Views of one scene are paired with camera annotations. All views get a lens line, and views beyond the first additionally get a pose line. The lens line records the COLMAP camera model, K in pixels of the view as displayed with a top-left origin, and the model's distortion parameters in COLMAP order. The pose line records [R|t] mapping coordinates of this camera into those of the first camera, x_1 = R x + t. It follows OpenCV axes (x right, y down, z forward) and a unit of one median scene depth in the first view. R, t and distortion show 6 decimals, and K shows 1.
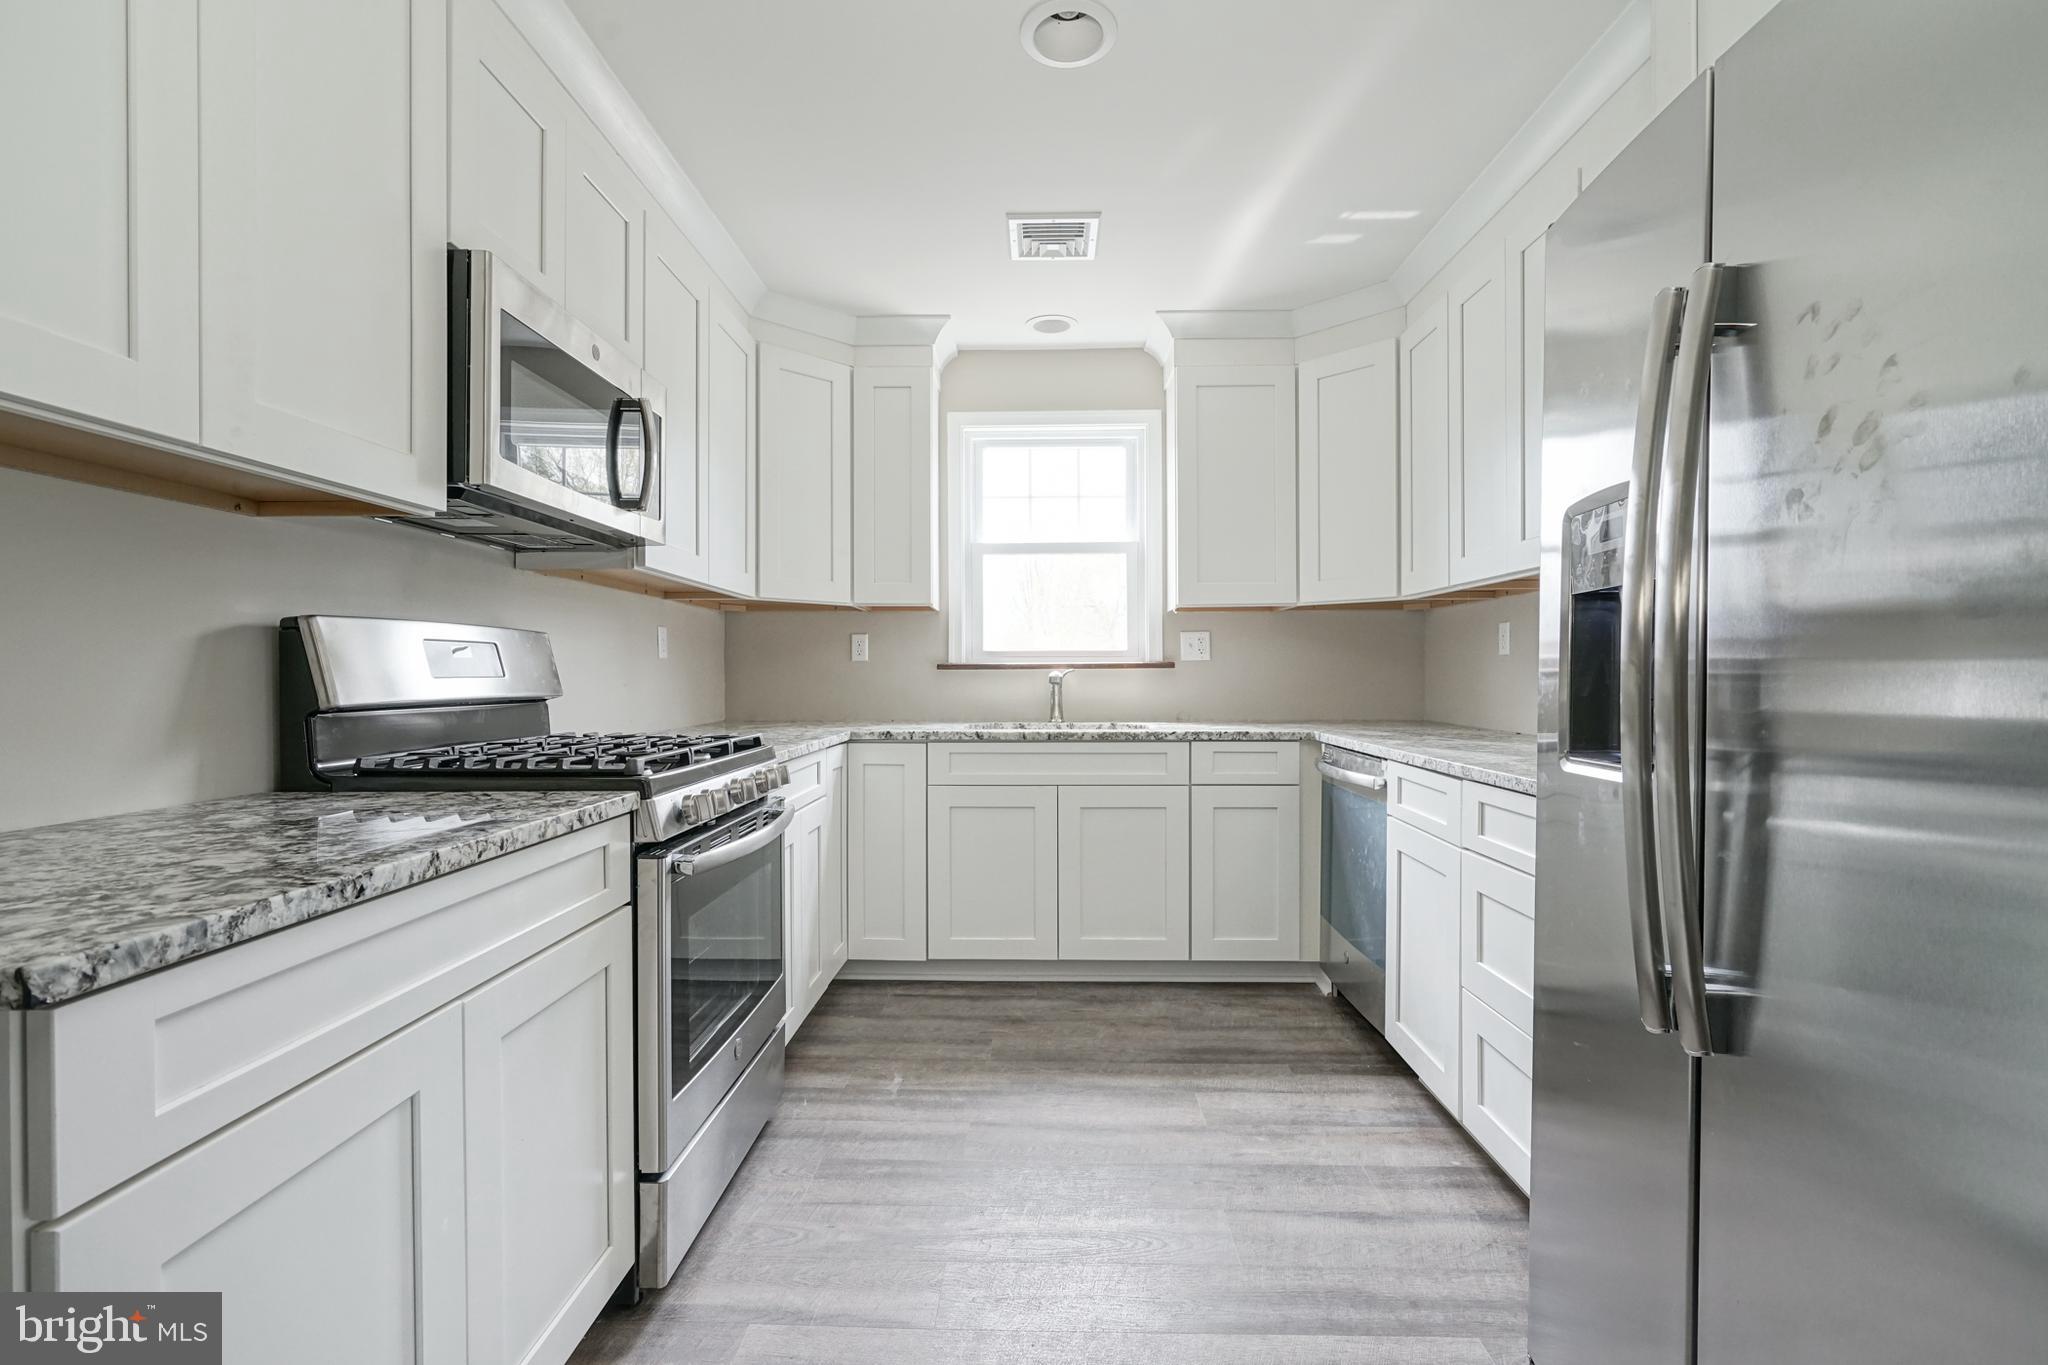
lens RADIAL K [[929.3, 0, 1017.5], [0, 929.3, 677.7], [0, 0, 1]] dist [-0.001999, 0.001151]
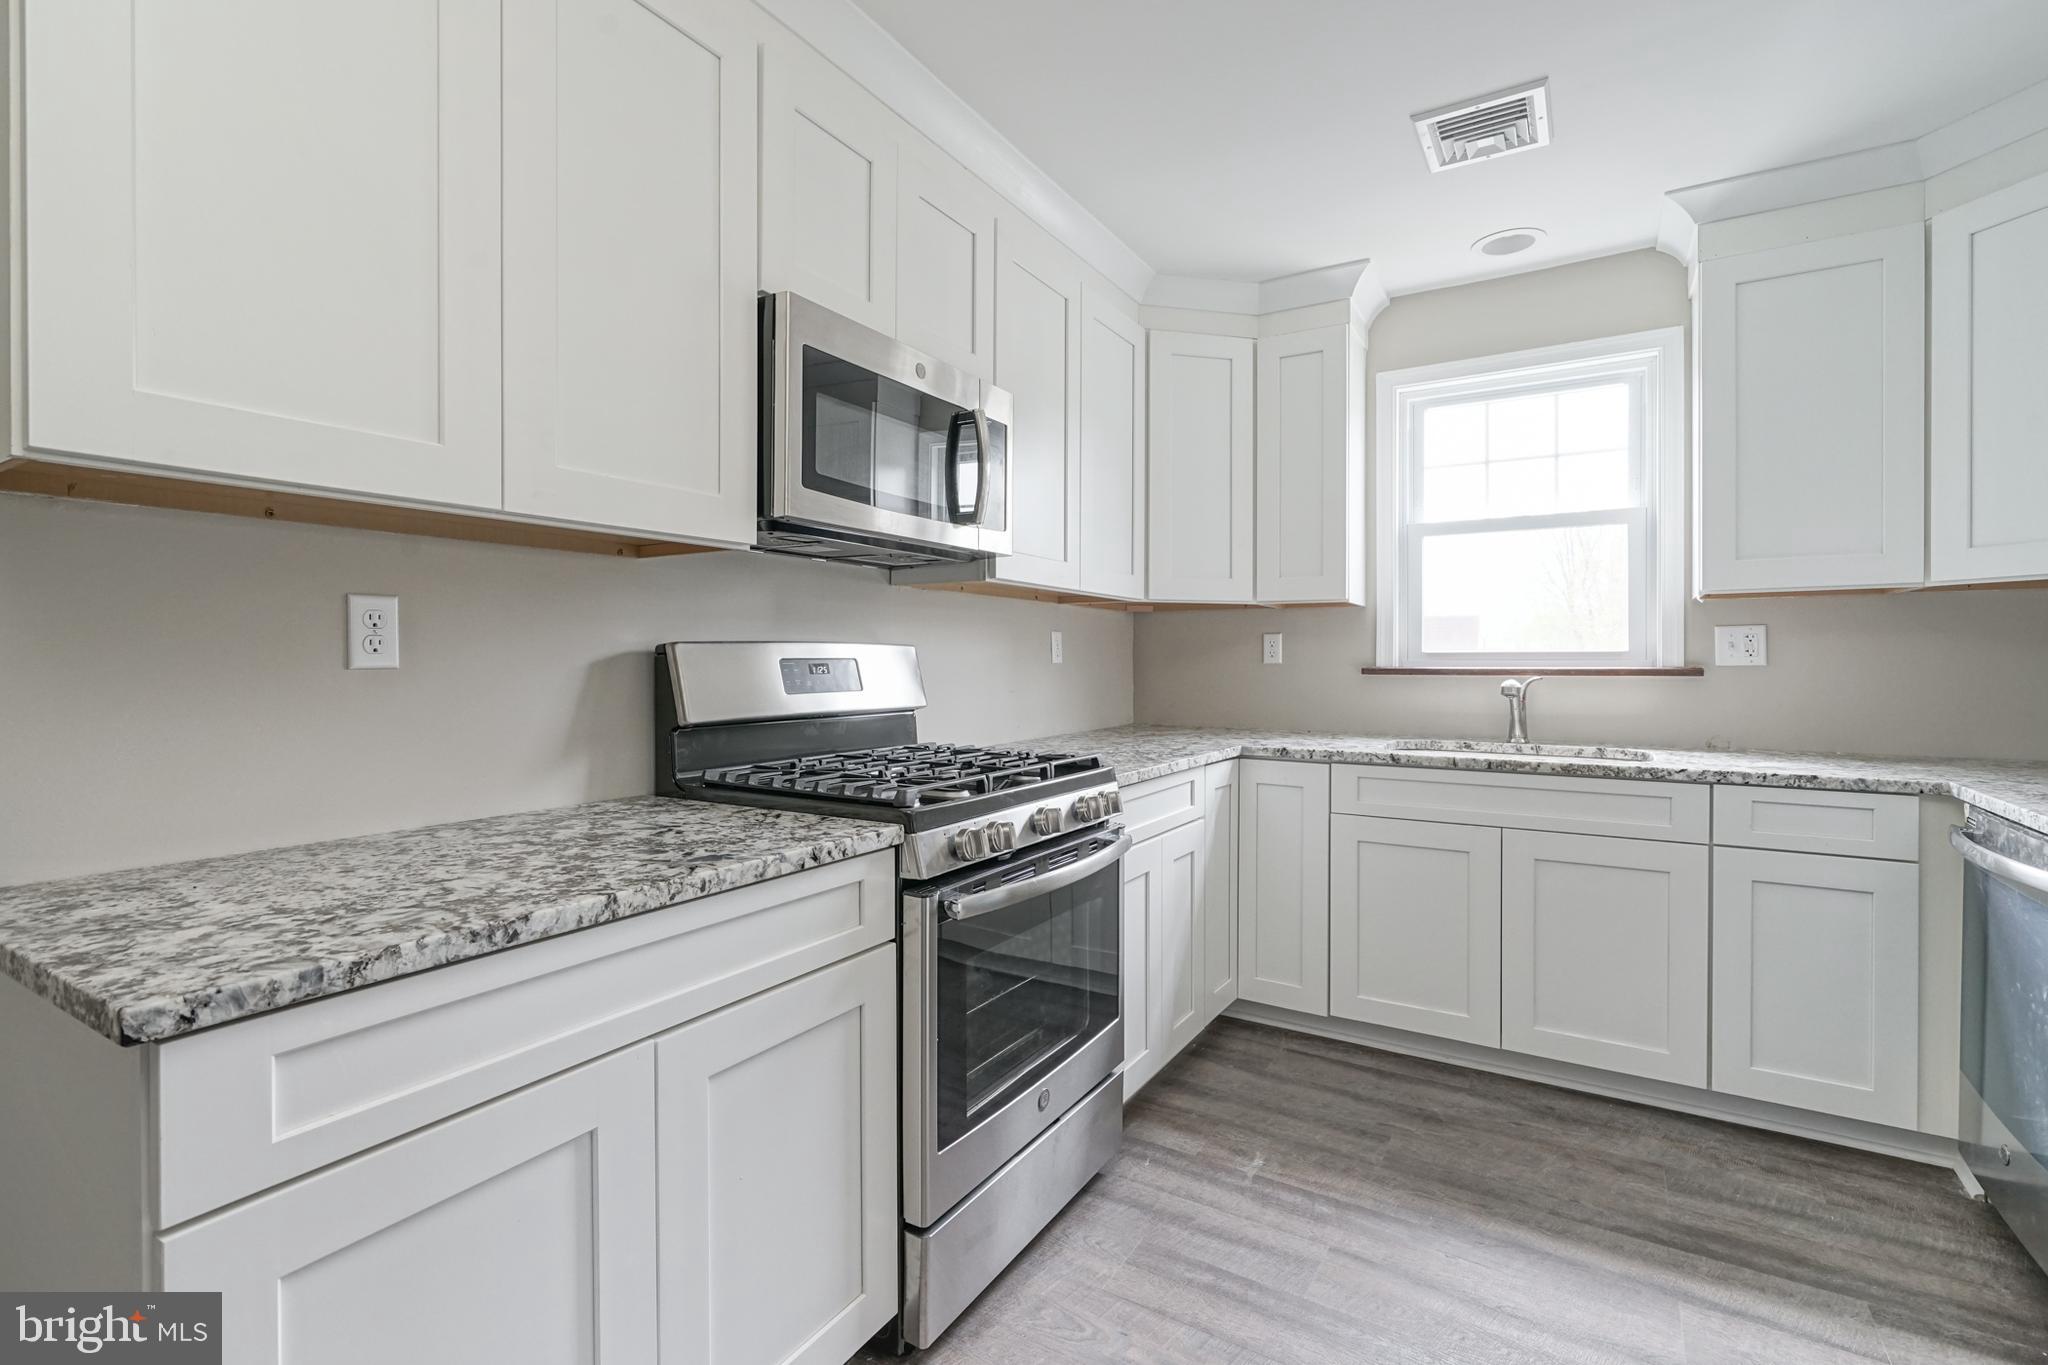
lens RADIAL K [[922.6, 0, 1021.9], [0, 922.6, 662.9], [0, 0, 1]] dist [-0.002523, 0.001457]
pose [[0.860695, 0.006518, -0.509080, 0.105718], [-0.005377, 0.999979, 0.003713, -0.028548], [0.509093, -0.000459, 0.860711, 0.142751]]
